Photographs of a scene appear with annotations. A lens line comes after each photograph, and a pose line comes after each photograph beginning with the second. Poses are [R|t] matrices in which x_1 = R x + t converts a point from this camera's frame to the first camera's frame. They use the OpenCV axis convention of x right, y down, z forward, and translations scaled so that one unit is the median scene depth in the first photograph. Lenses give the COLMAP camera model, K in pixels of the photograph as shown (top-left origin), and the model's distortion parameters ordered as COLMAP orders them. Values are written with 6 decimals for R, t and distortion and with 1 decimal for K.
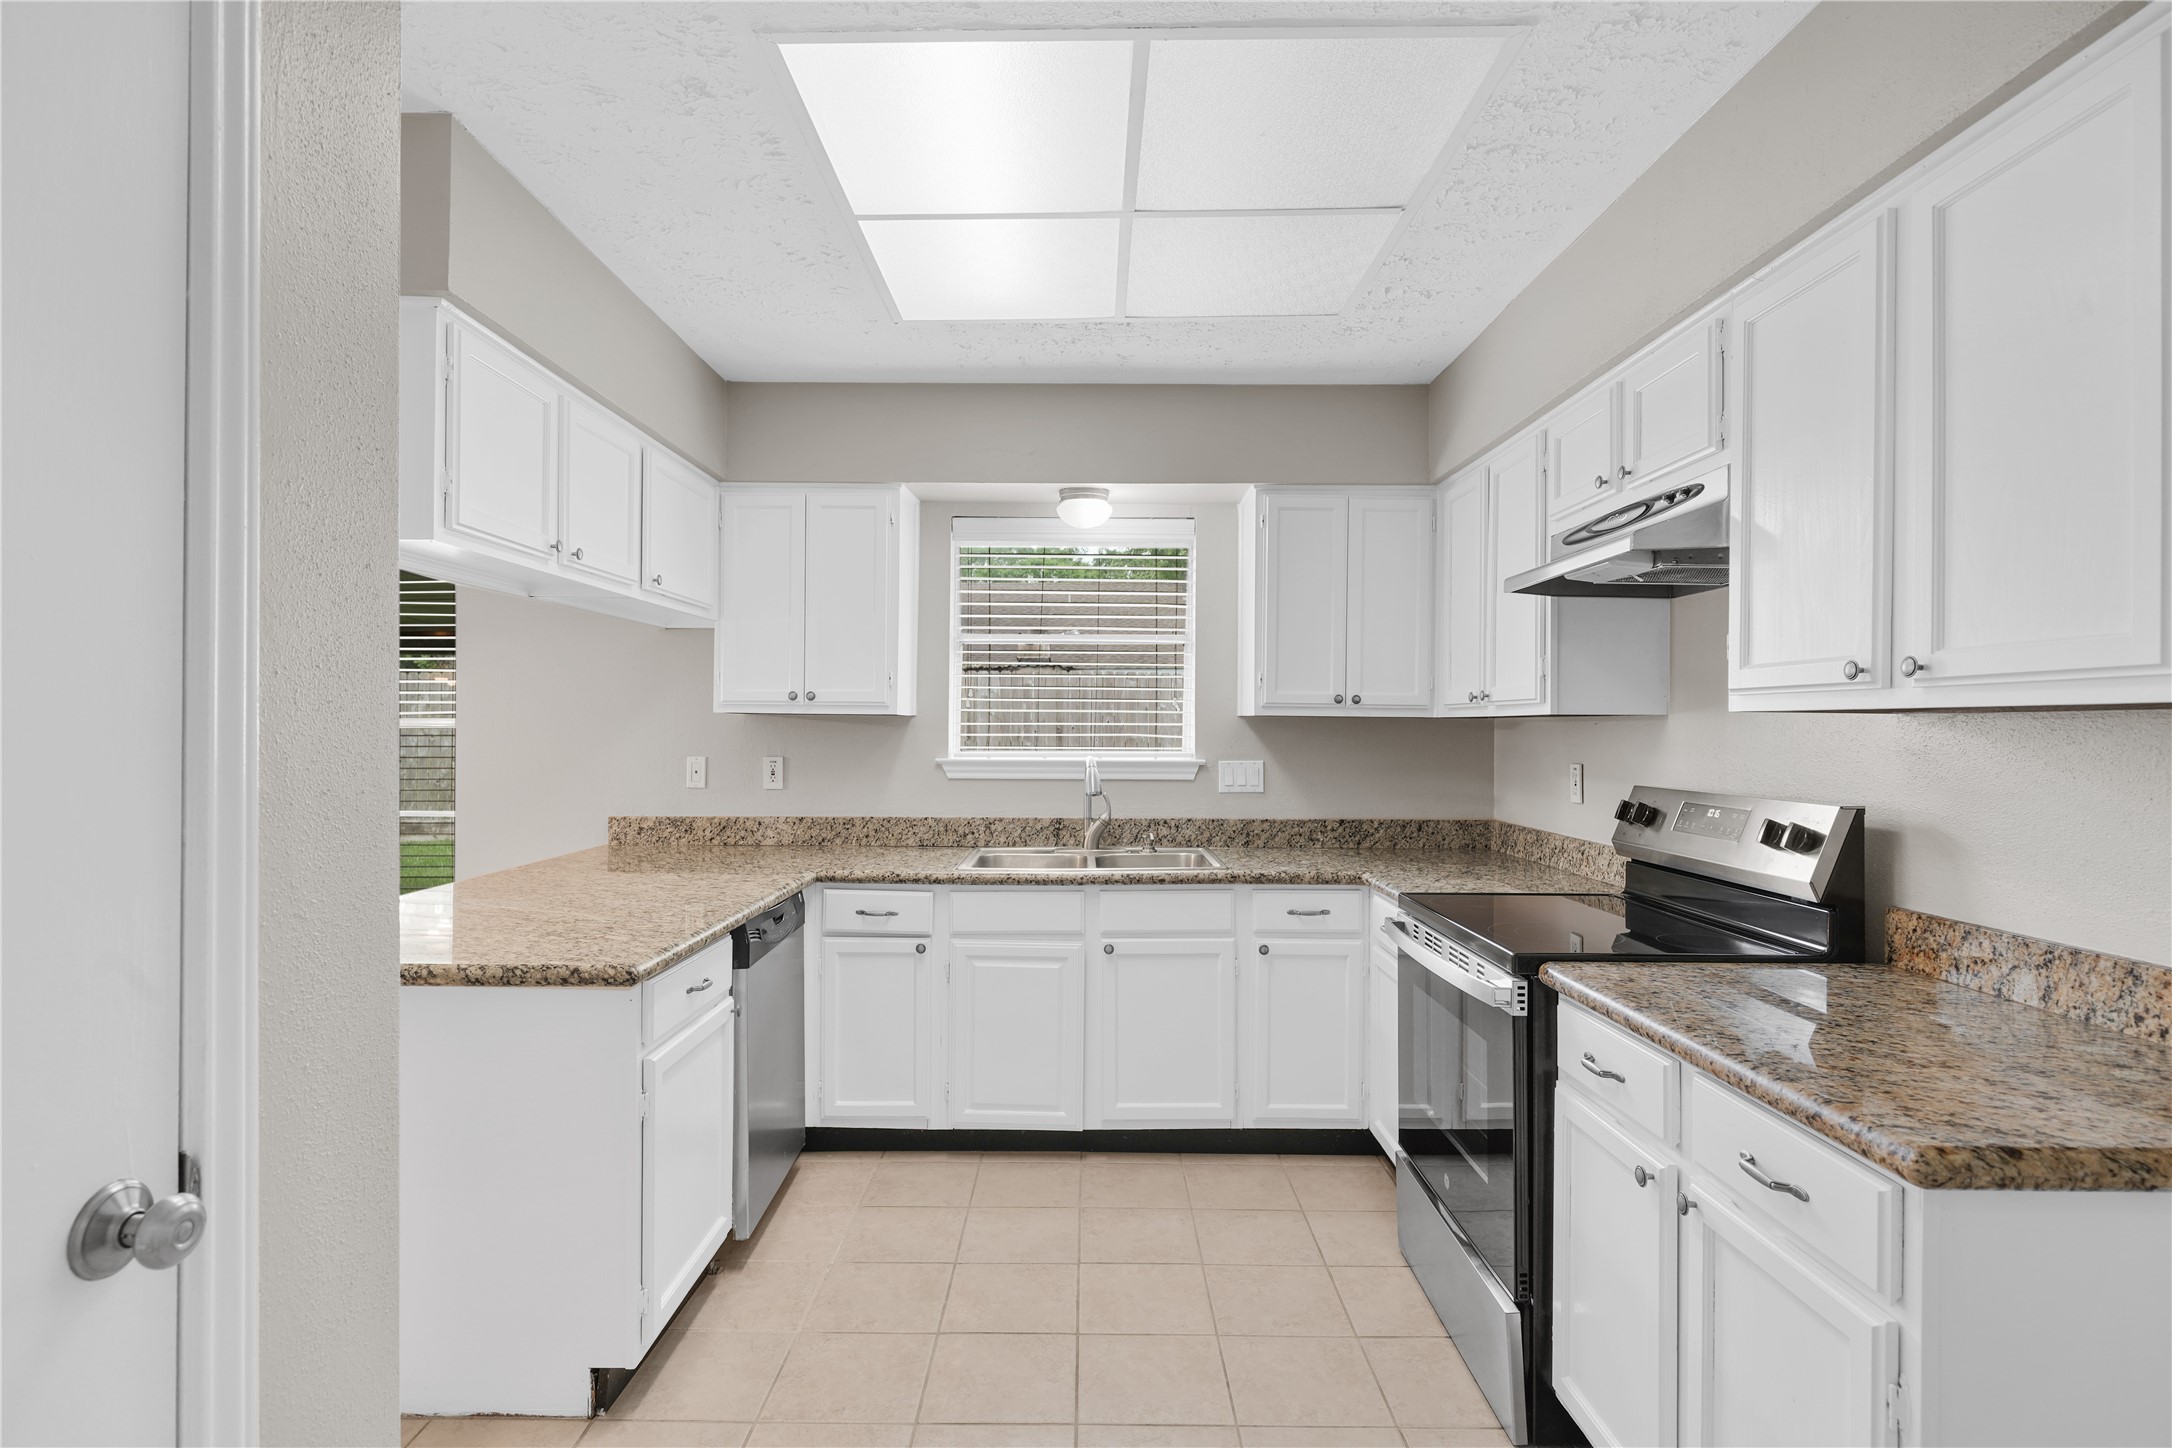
lens RADIAL K [[1069.0, 0, 1081.9], [0, 1069.0, 718.1], [0, 0, 1]] dist [0.001596, -0.000453]
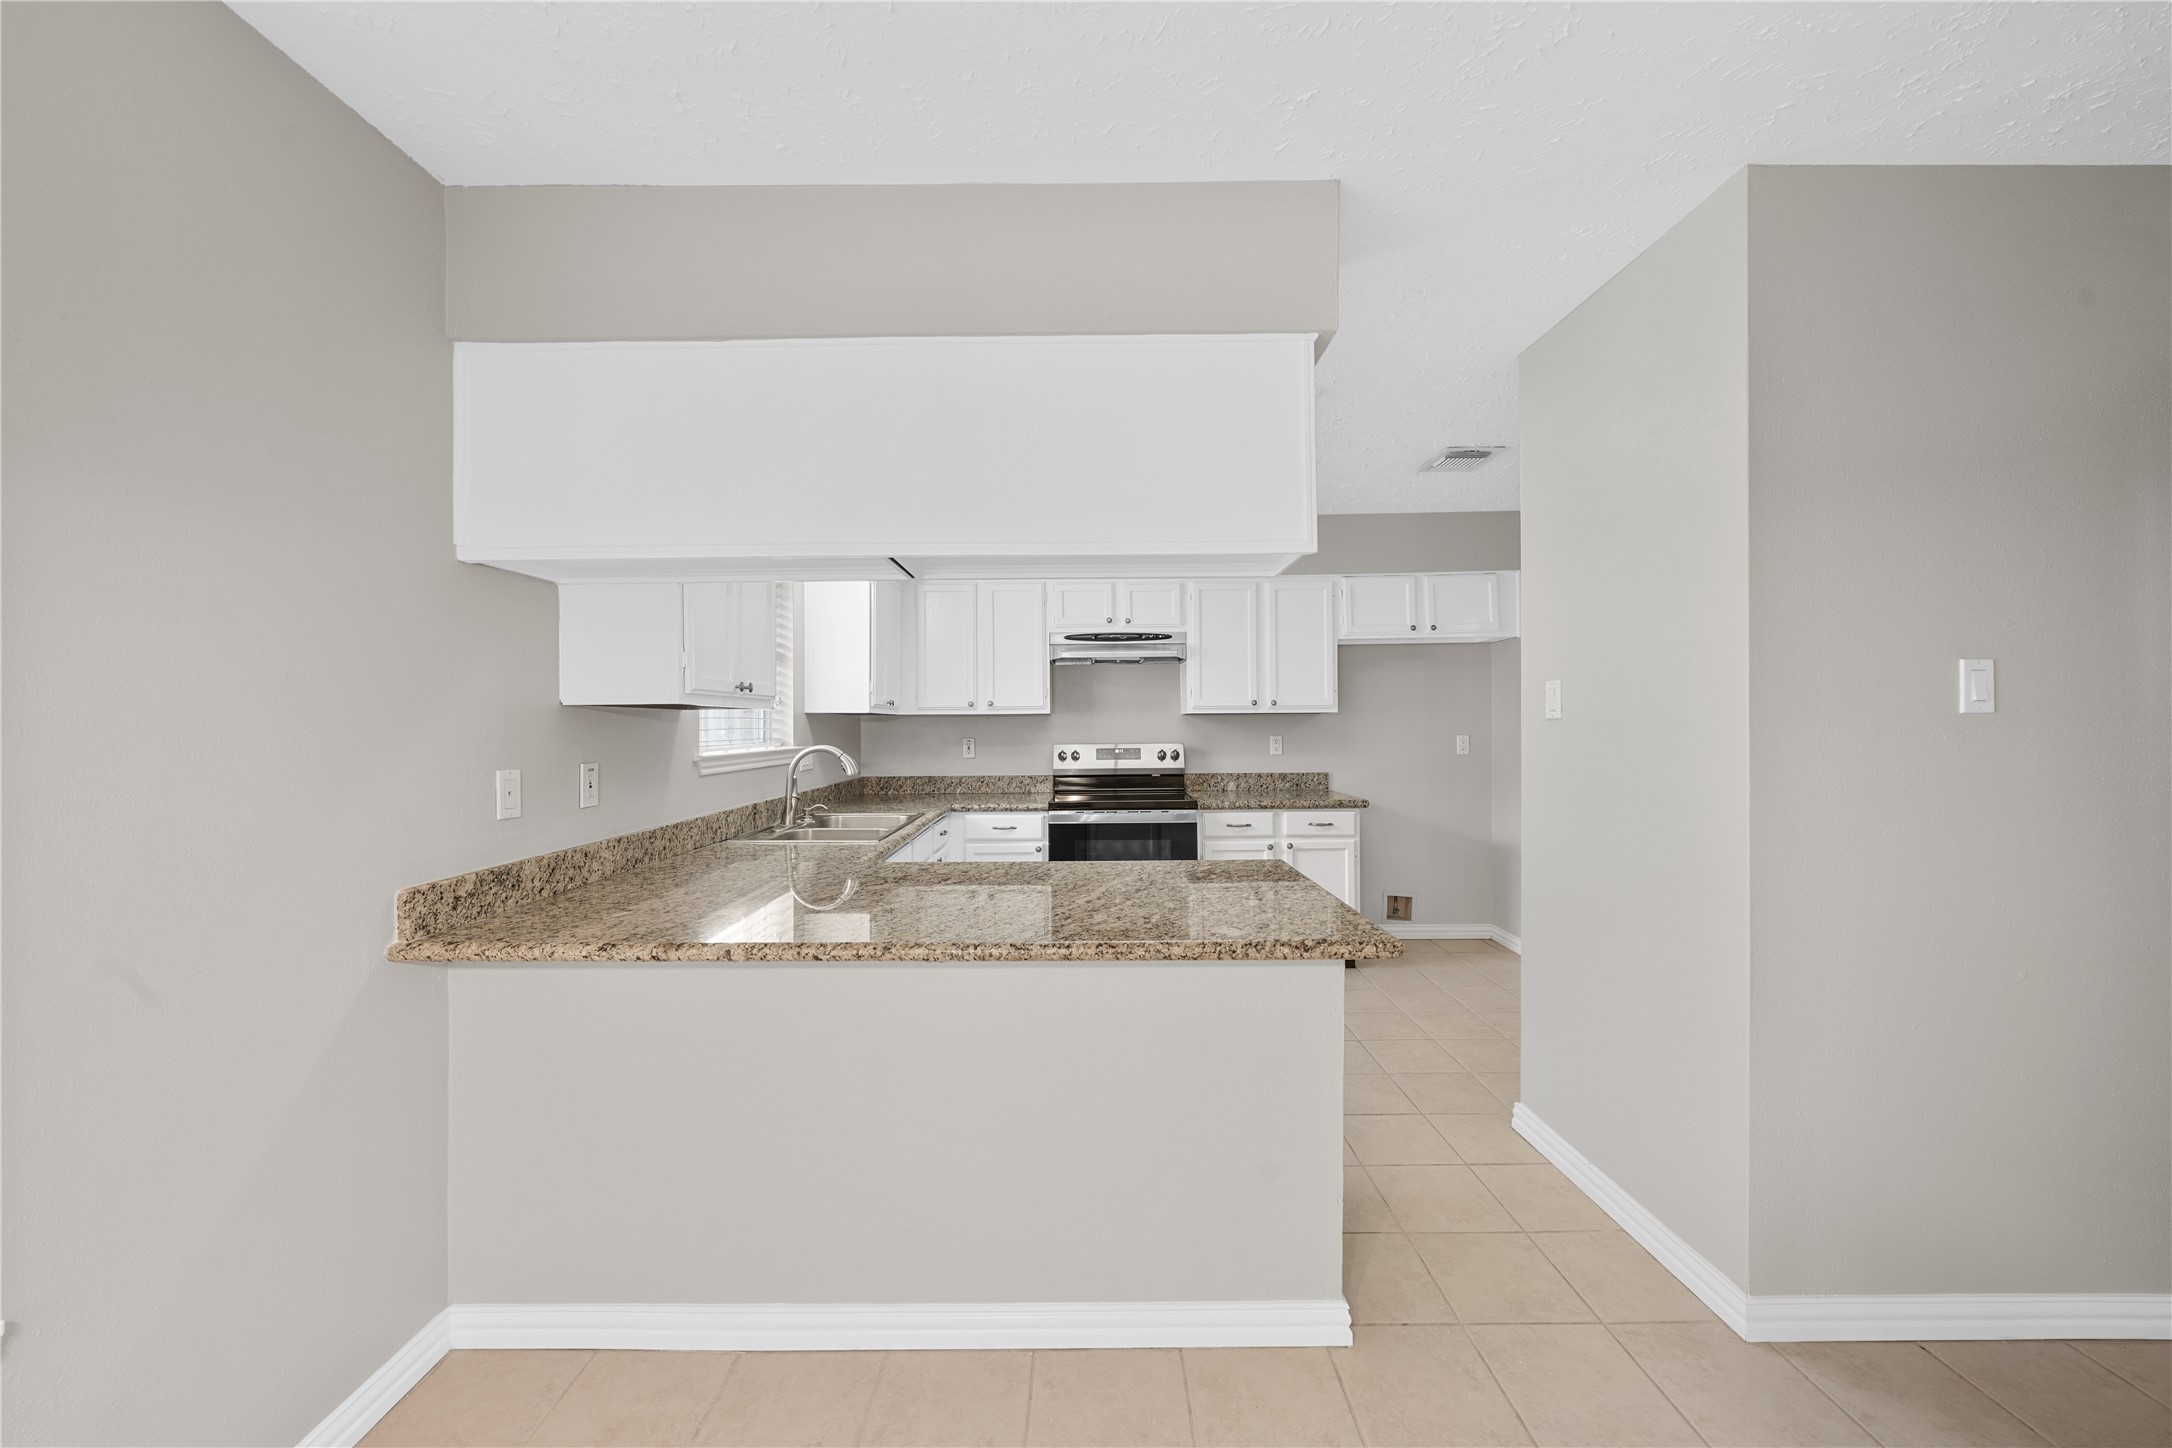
lens RADIAL K [[789.8, 0, 1086.3], [0, 789.8, 723.3], [0, 0, 1]] dist [-0.003062, -0.000149]
pose [[-0.002327, -0.005841, 0.999980, -0.910203], [-0.002499, 0.999980, 0.005835, 0.005306], [-0.999994, -0.002485, -0.002341, 0.715092]]
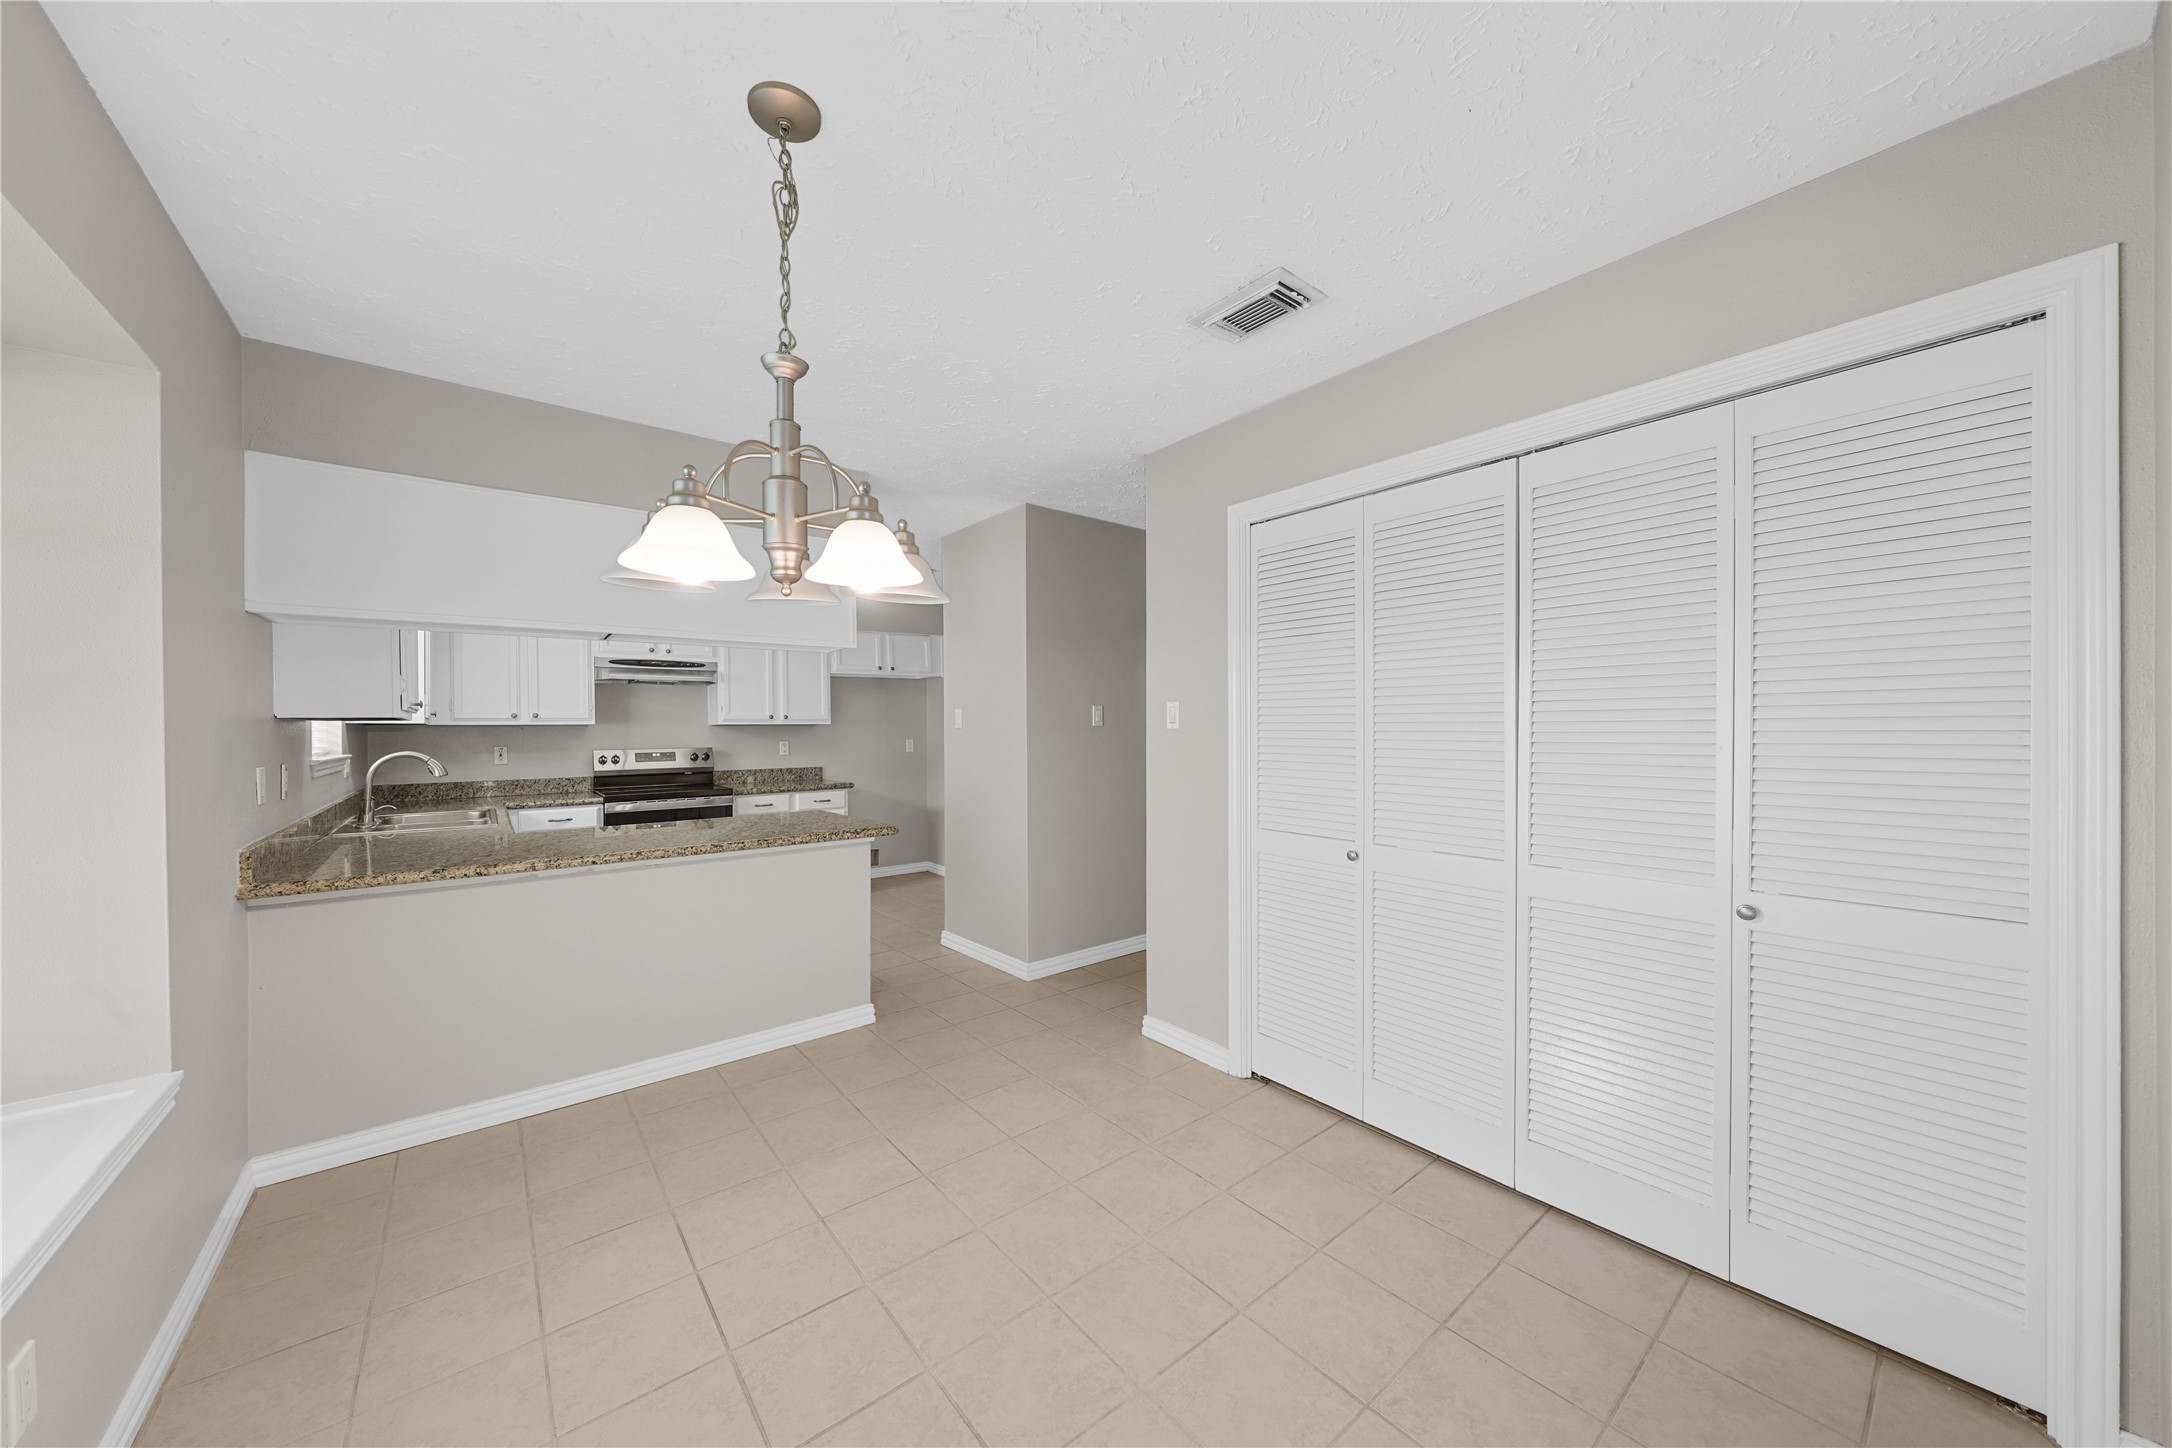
lens RADIAL K [[741.7, 0, 1074.1], [0, 741.7, 730.3], [0, 0, 1]] dist [-0.004589, -0.000131]
pose [[-0.628982, -0.001467, 0.777418, -1.325654], [-0.001104, 0.999999, 0.000994, 0.006307], [-0.777419, -0.000233, -0.628983, 0.946176]]
